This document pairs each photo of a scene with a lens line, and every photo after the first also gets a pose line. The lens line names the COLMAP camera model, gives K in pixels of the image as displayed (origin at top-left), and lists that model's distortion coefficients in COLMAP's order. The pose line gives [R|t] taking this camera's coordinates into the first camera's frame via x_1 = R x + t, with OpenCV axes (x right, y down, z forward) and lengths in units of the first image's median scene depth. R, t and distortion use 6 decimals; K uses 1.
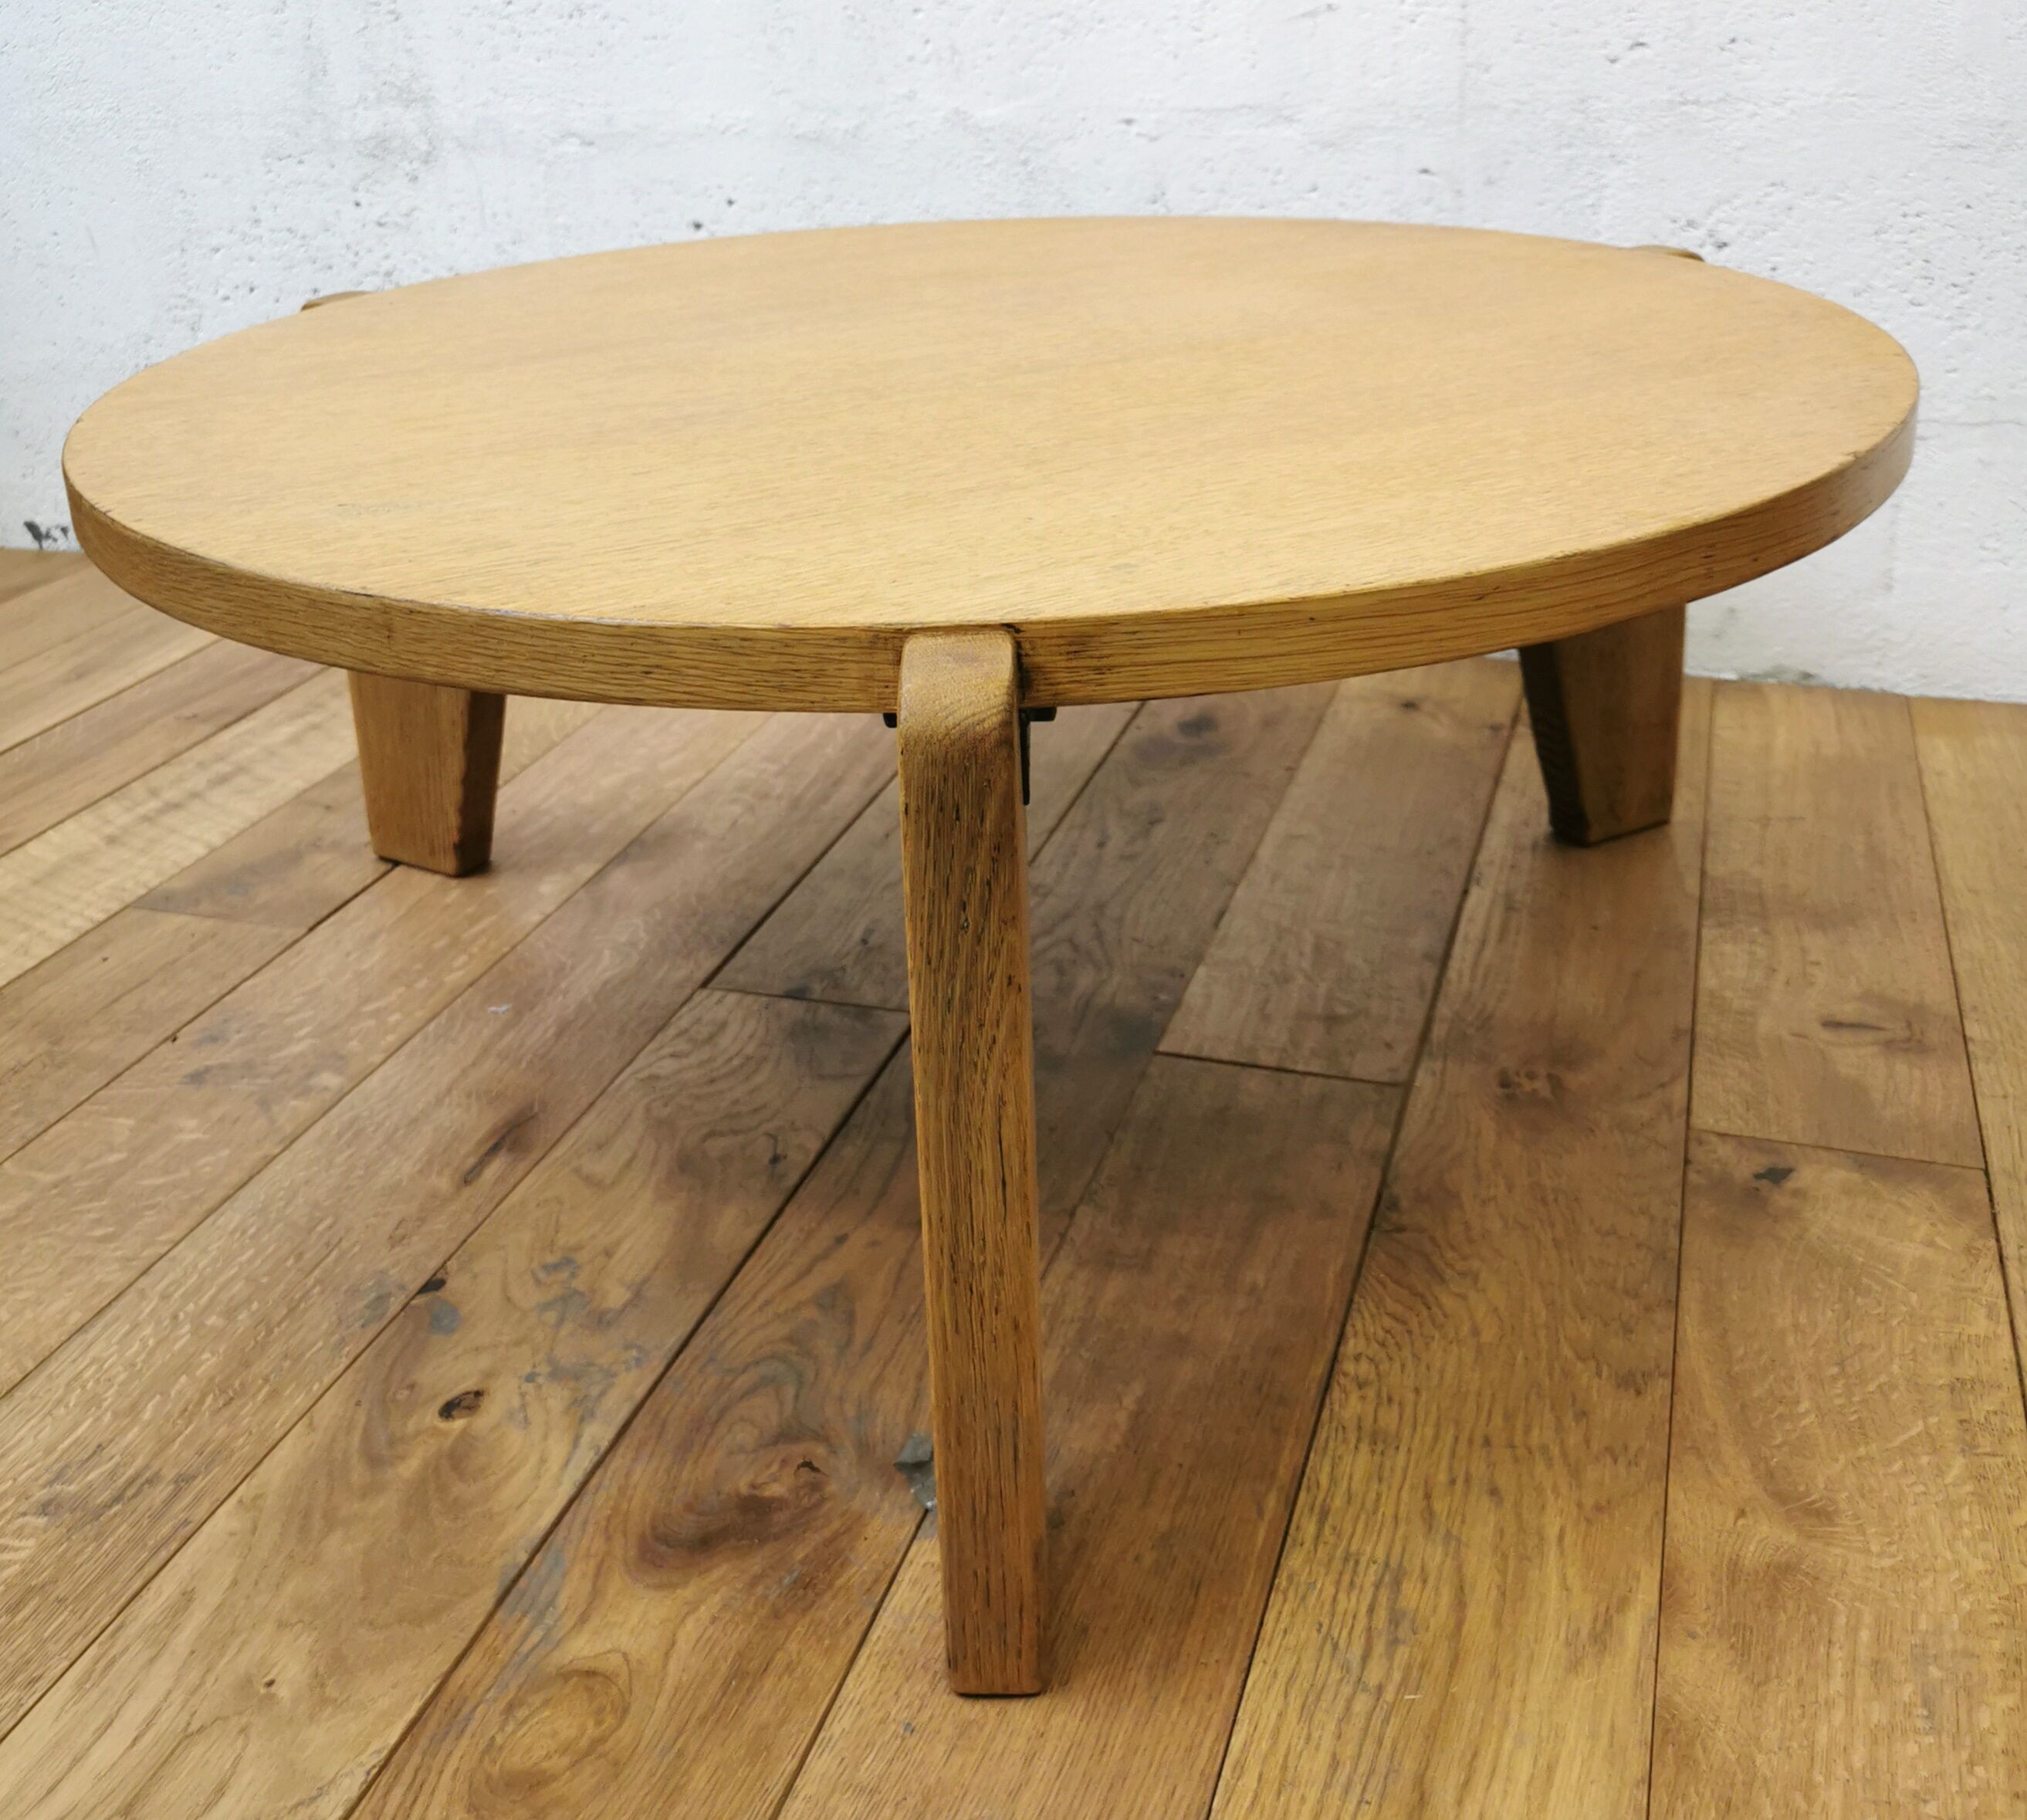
lens RADIAL K [[2198.1, 0, 1000.8], [0, 2198.1, 603.4], [0, 0, 1]] dist [0.025181, 0.000000]
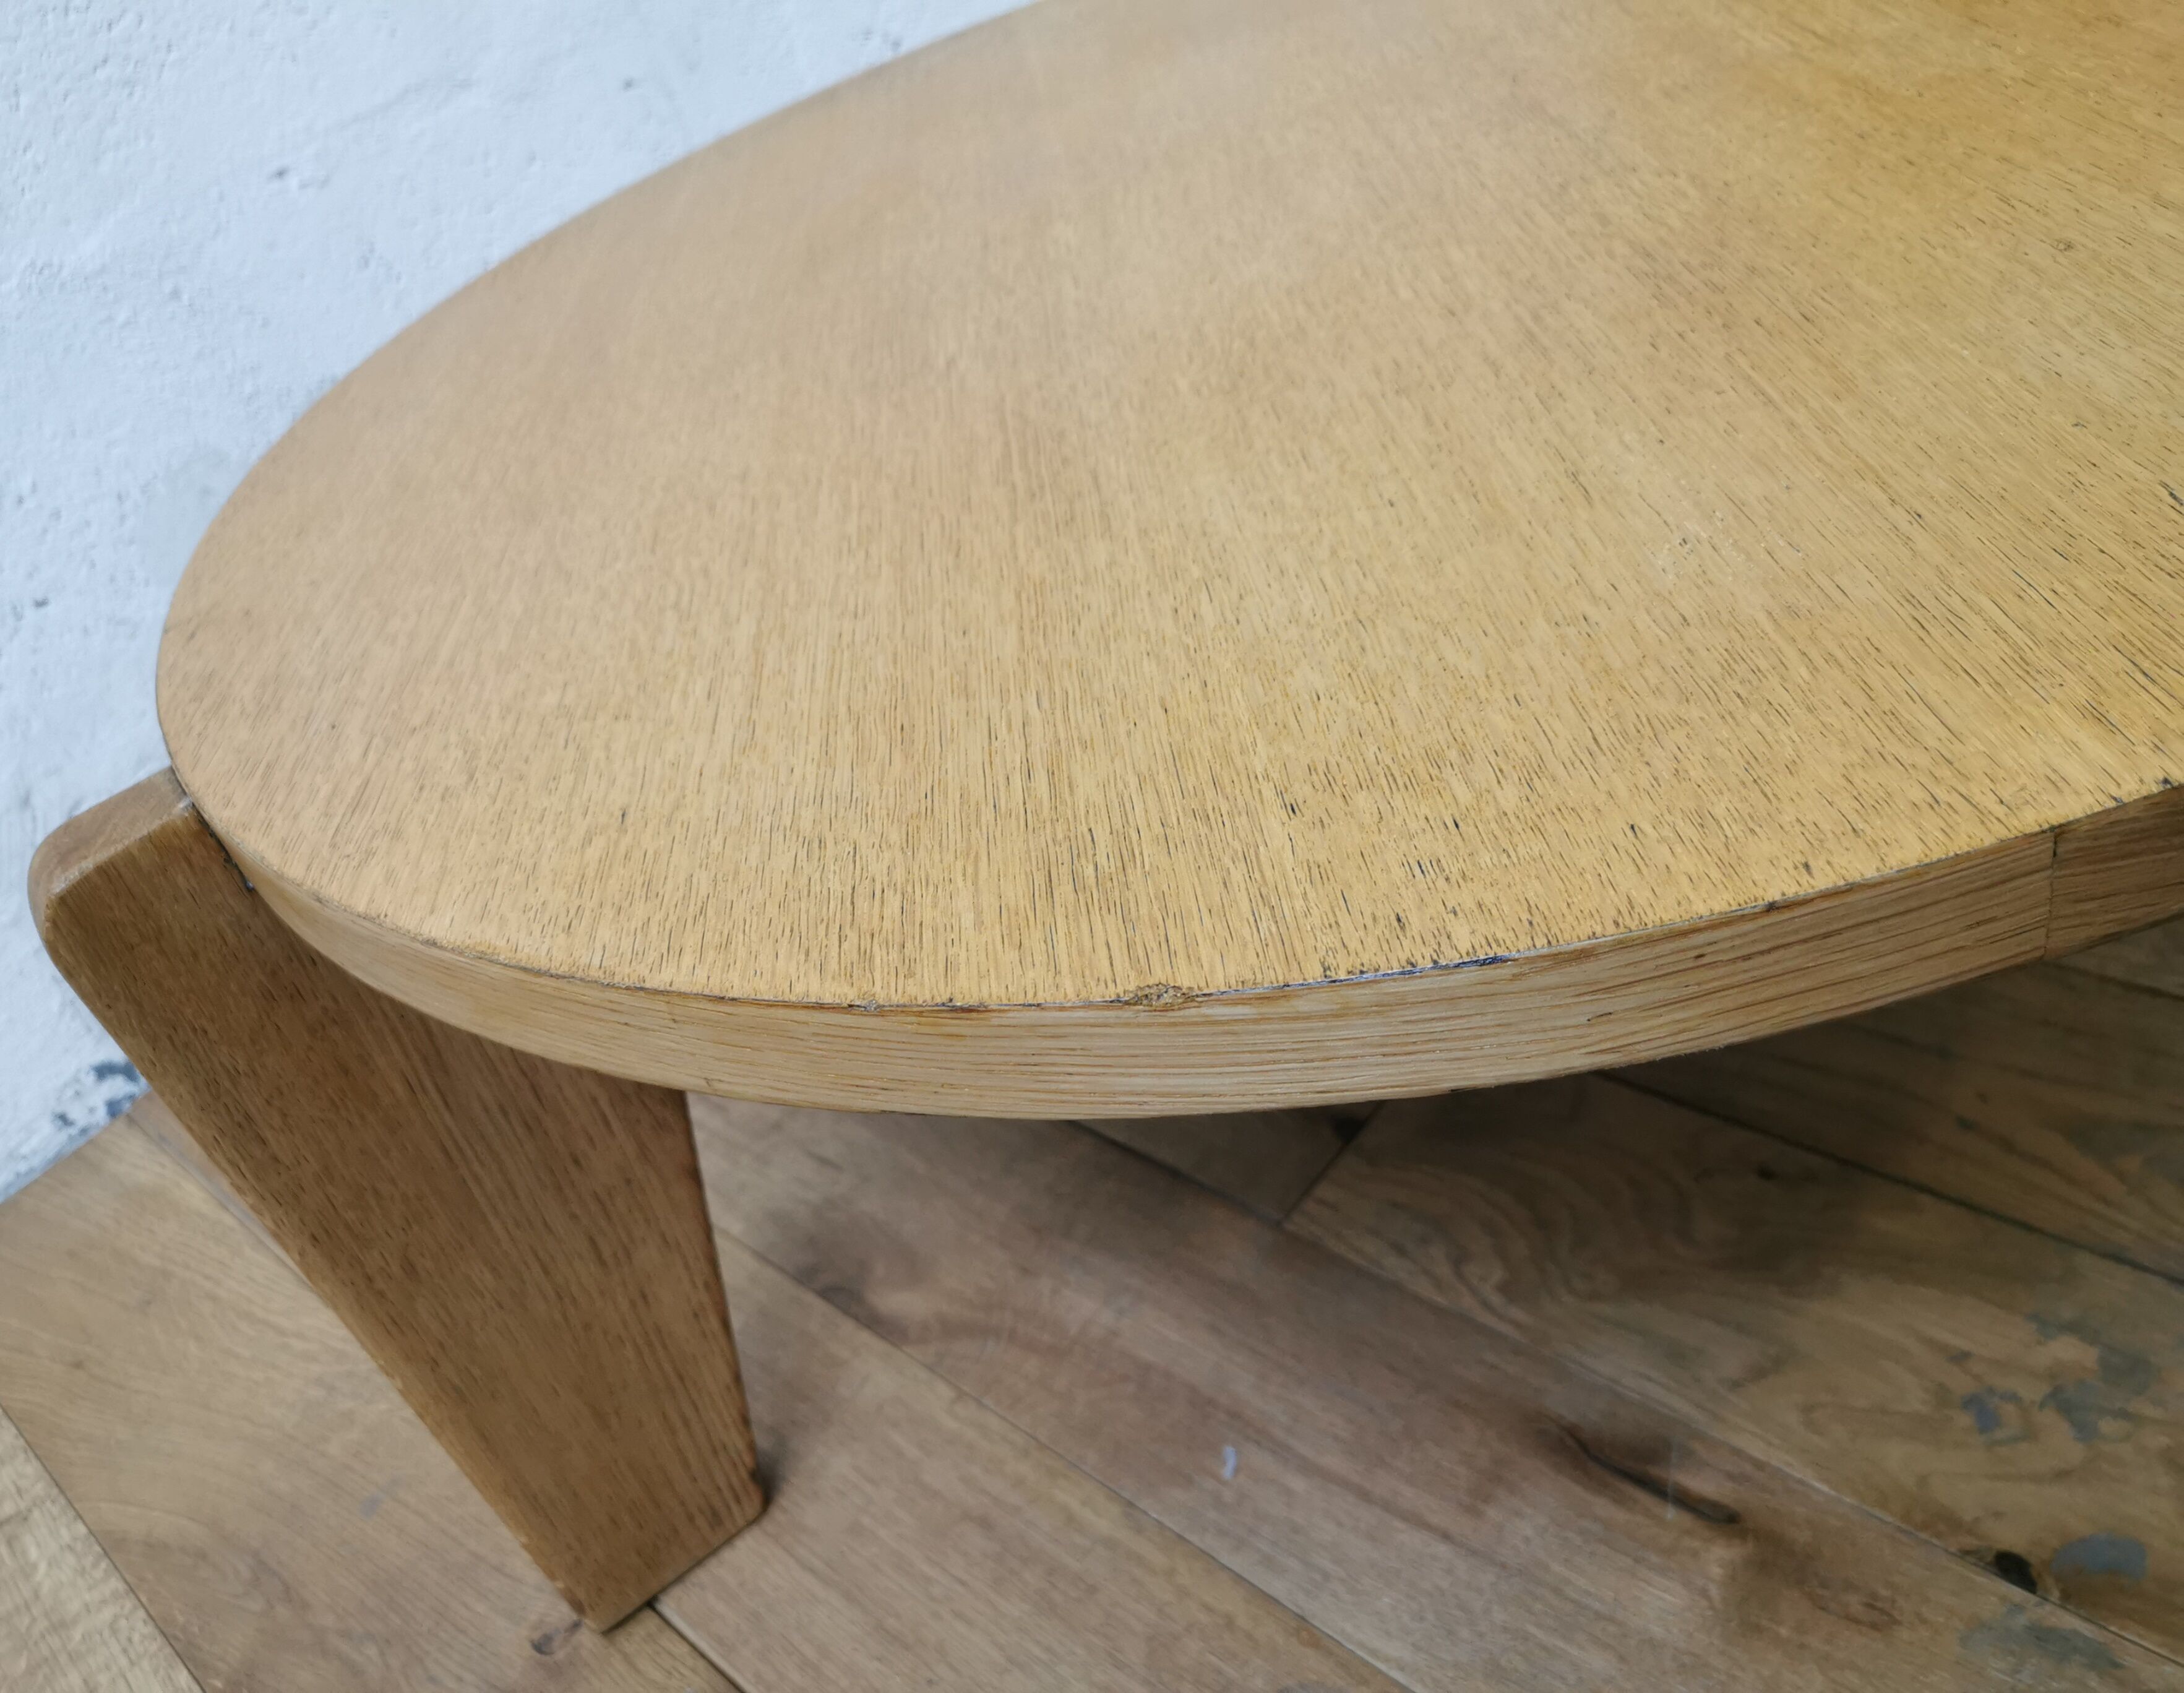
lens RADIAL K [[1781.4, 0, 1072.2], [0, 1781.4, 840.6], [0, 0, 1]] dist [0.004382, -0.005507]
pose [[0.404473, -0.603130, 0.687486, -0.540765], [0.517439, 0.770752, 0.371751, -0.197032], [-0.754095, 0.205368, 0.623831, 0.718022]]
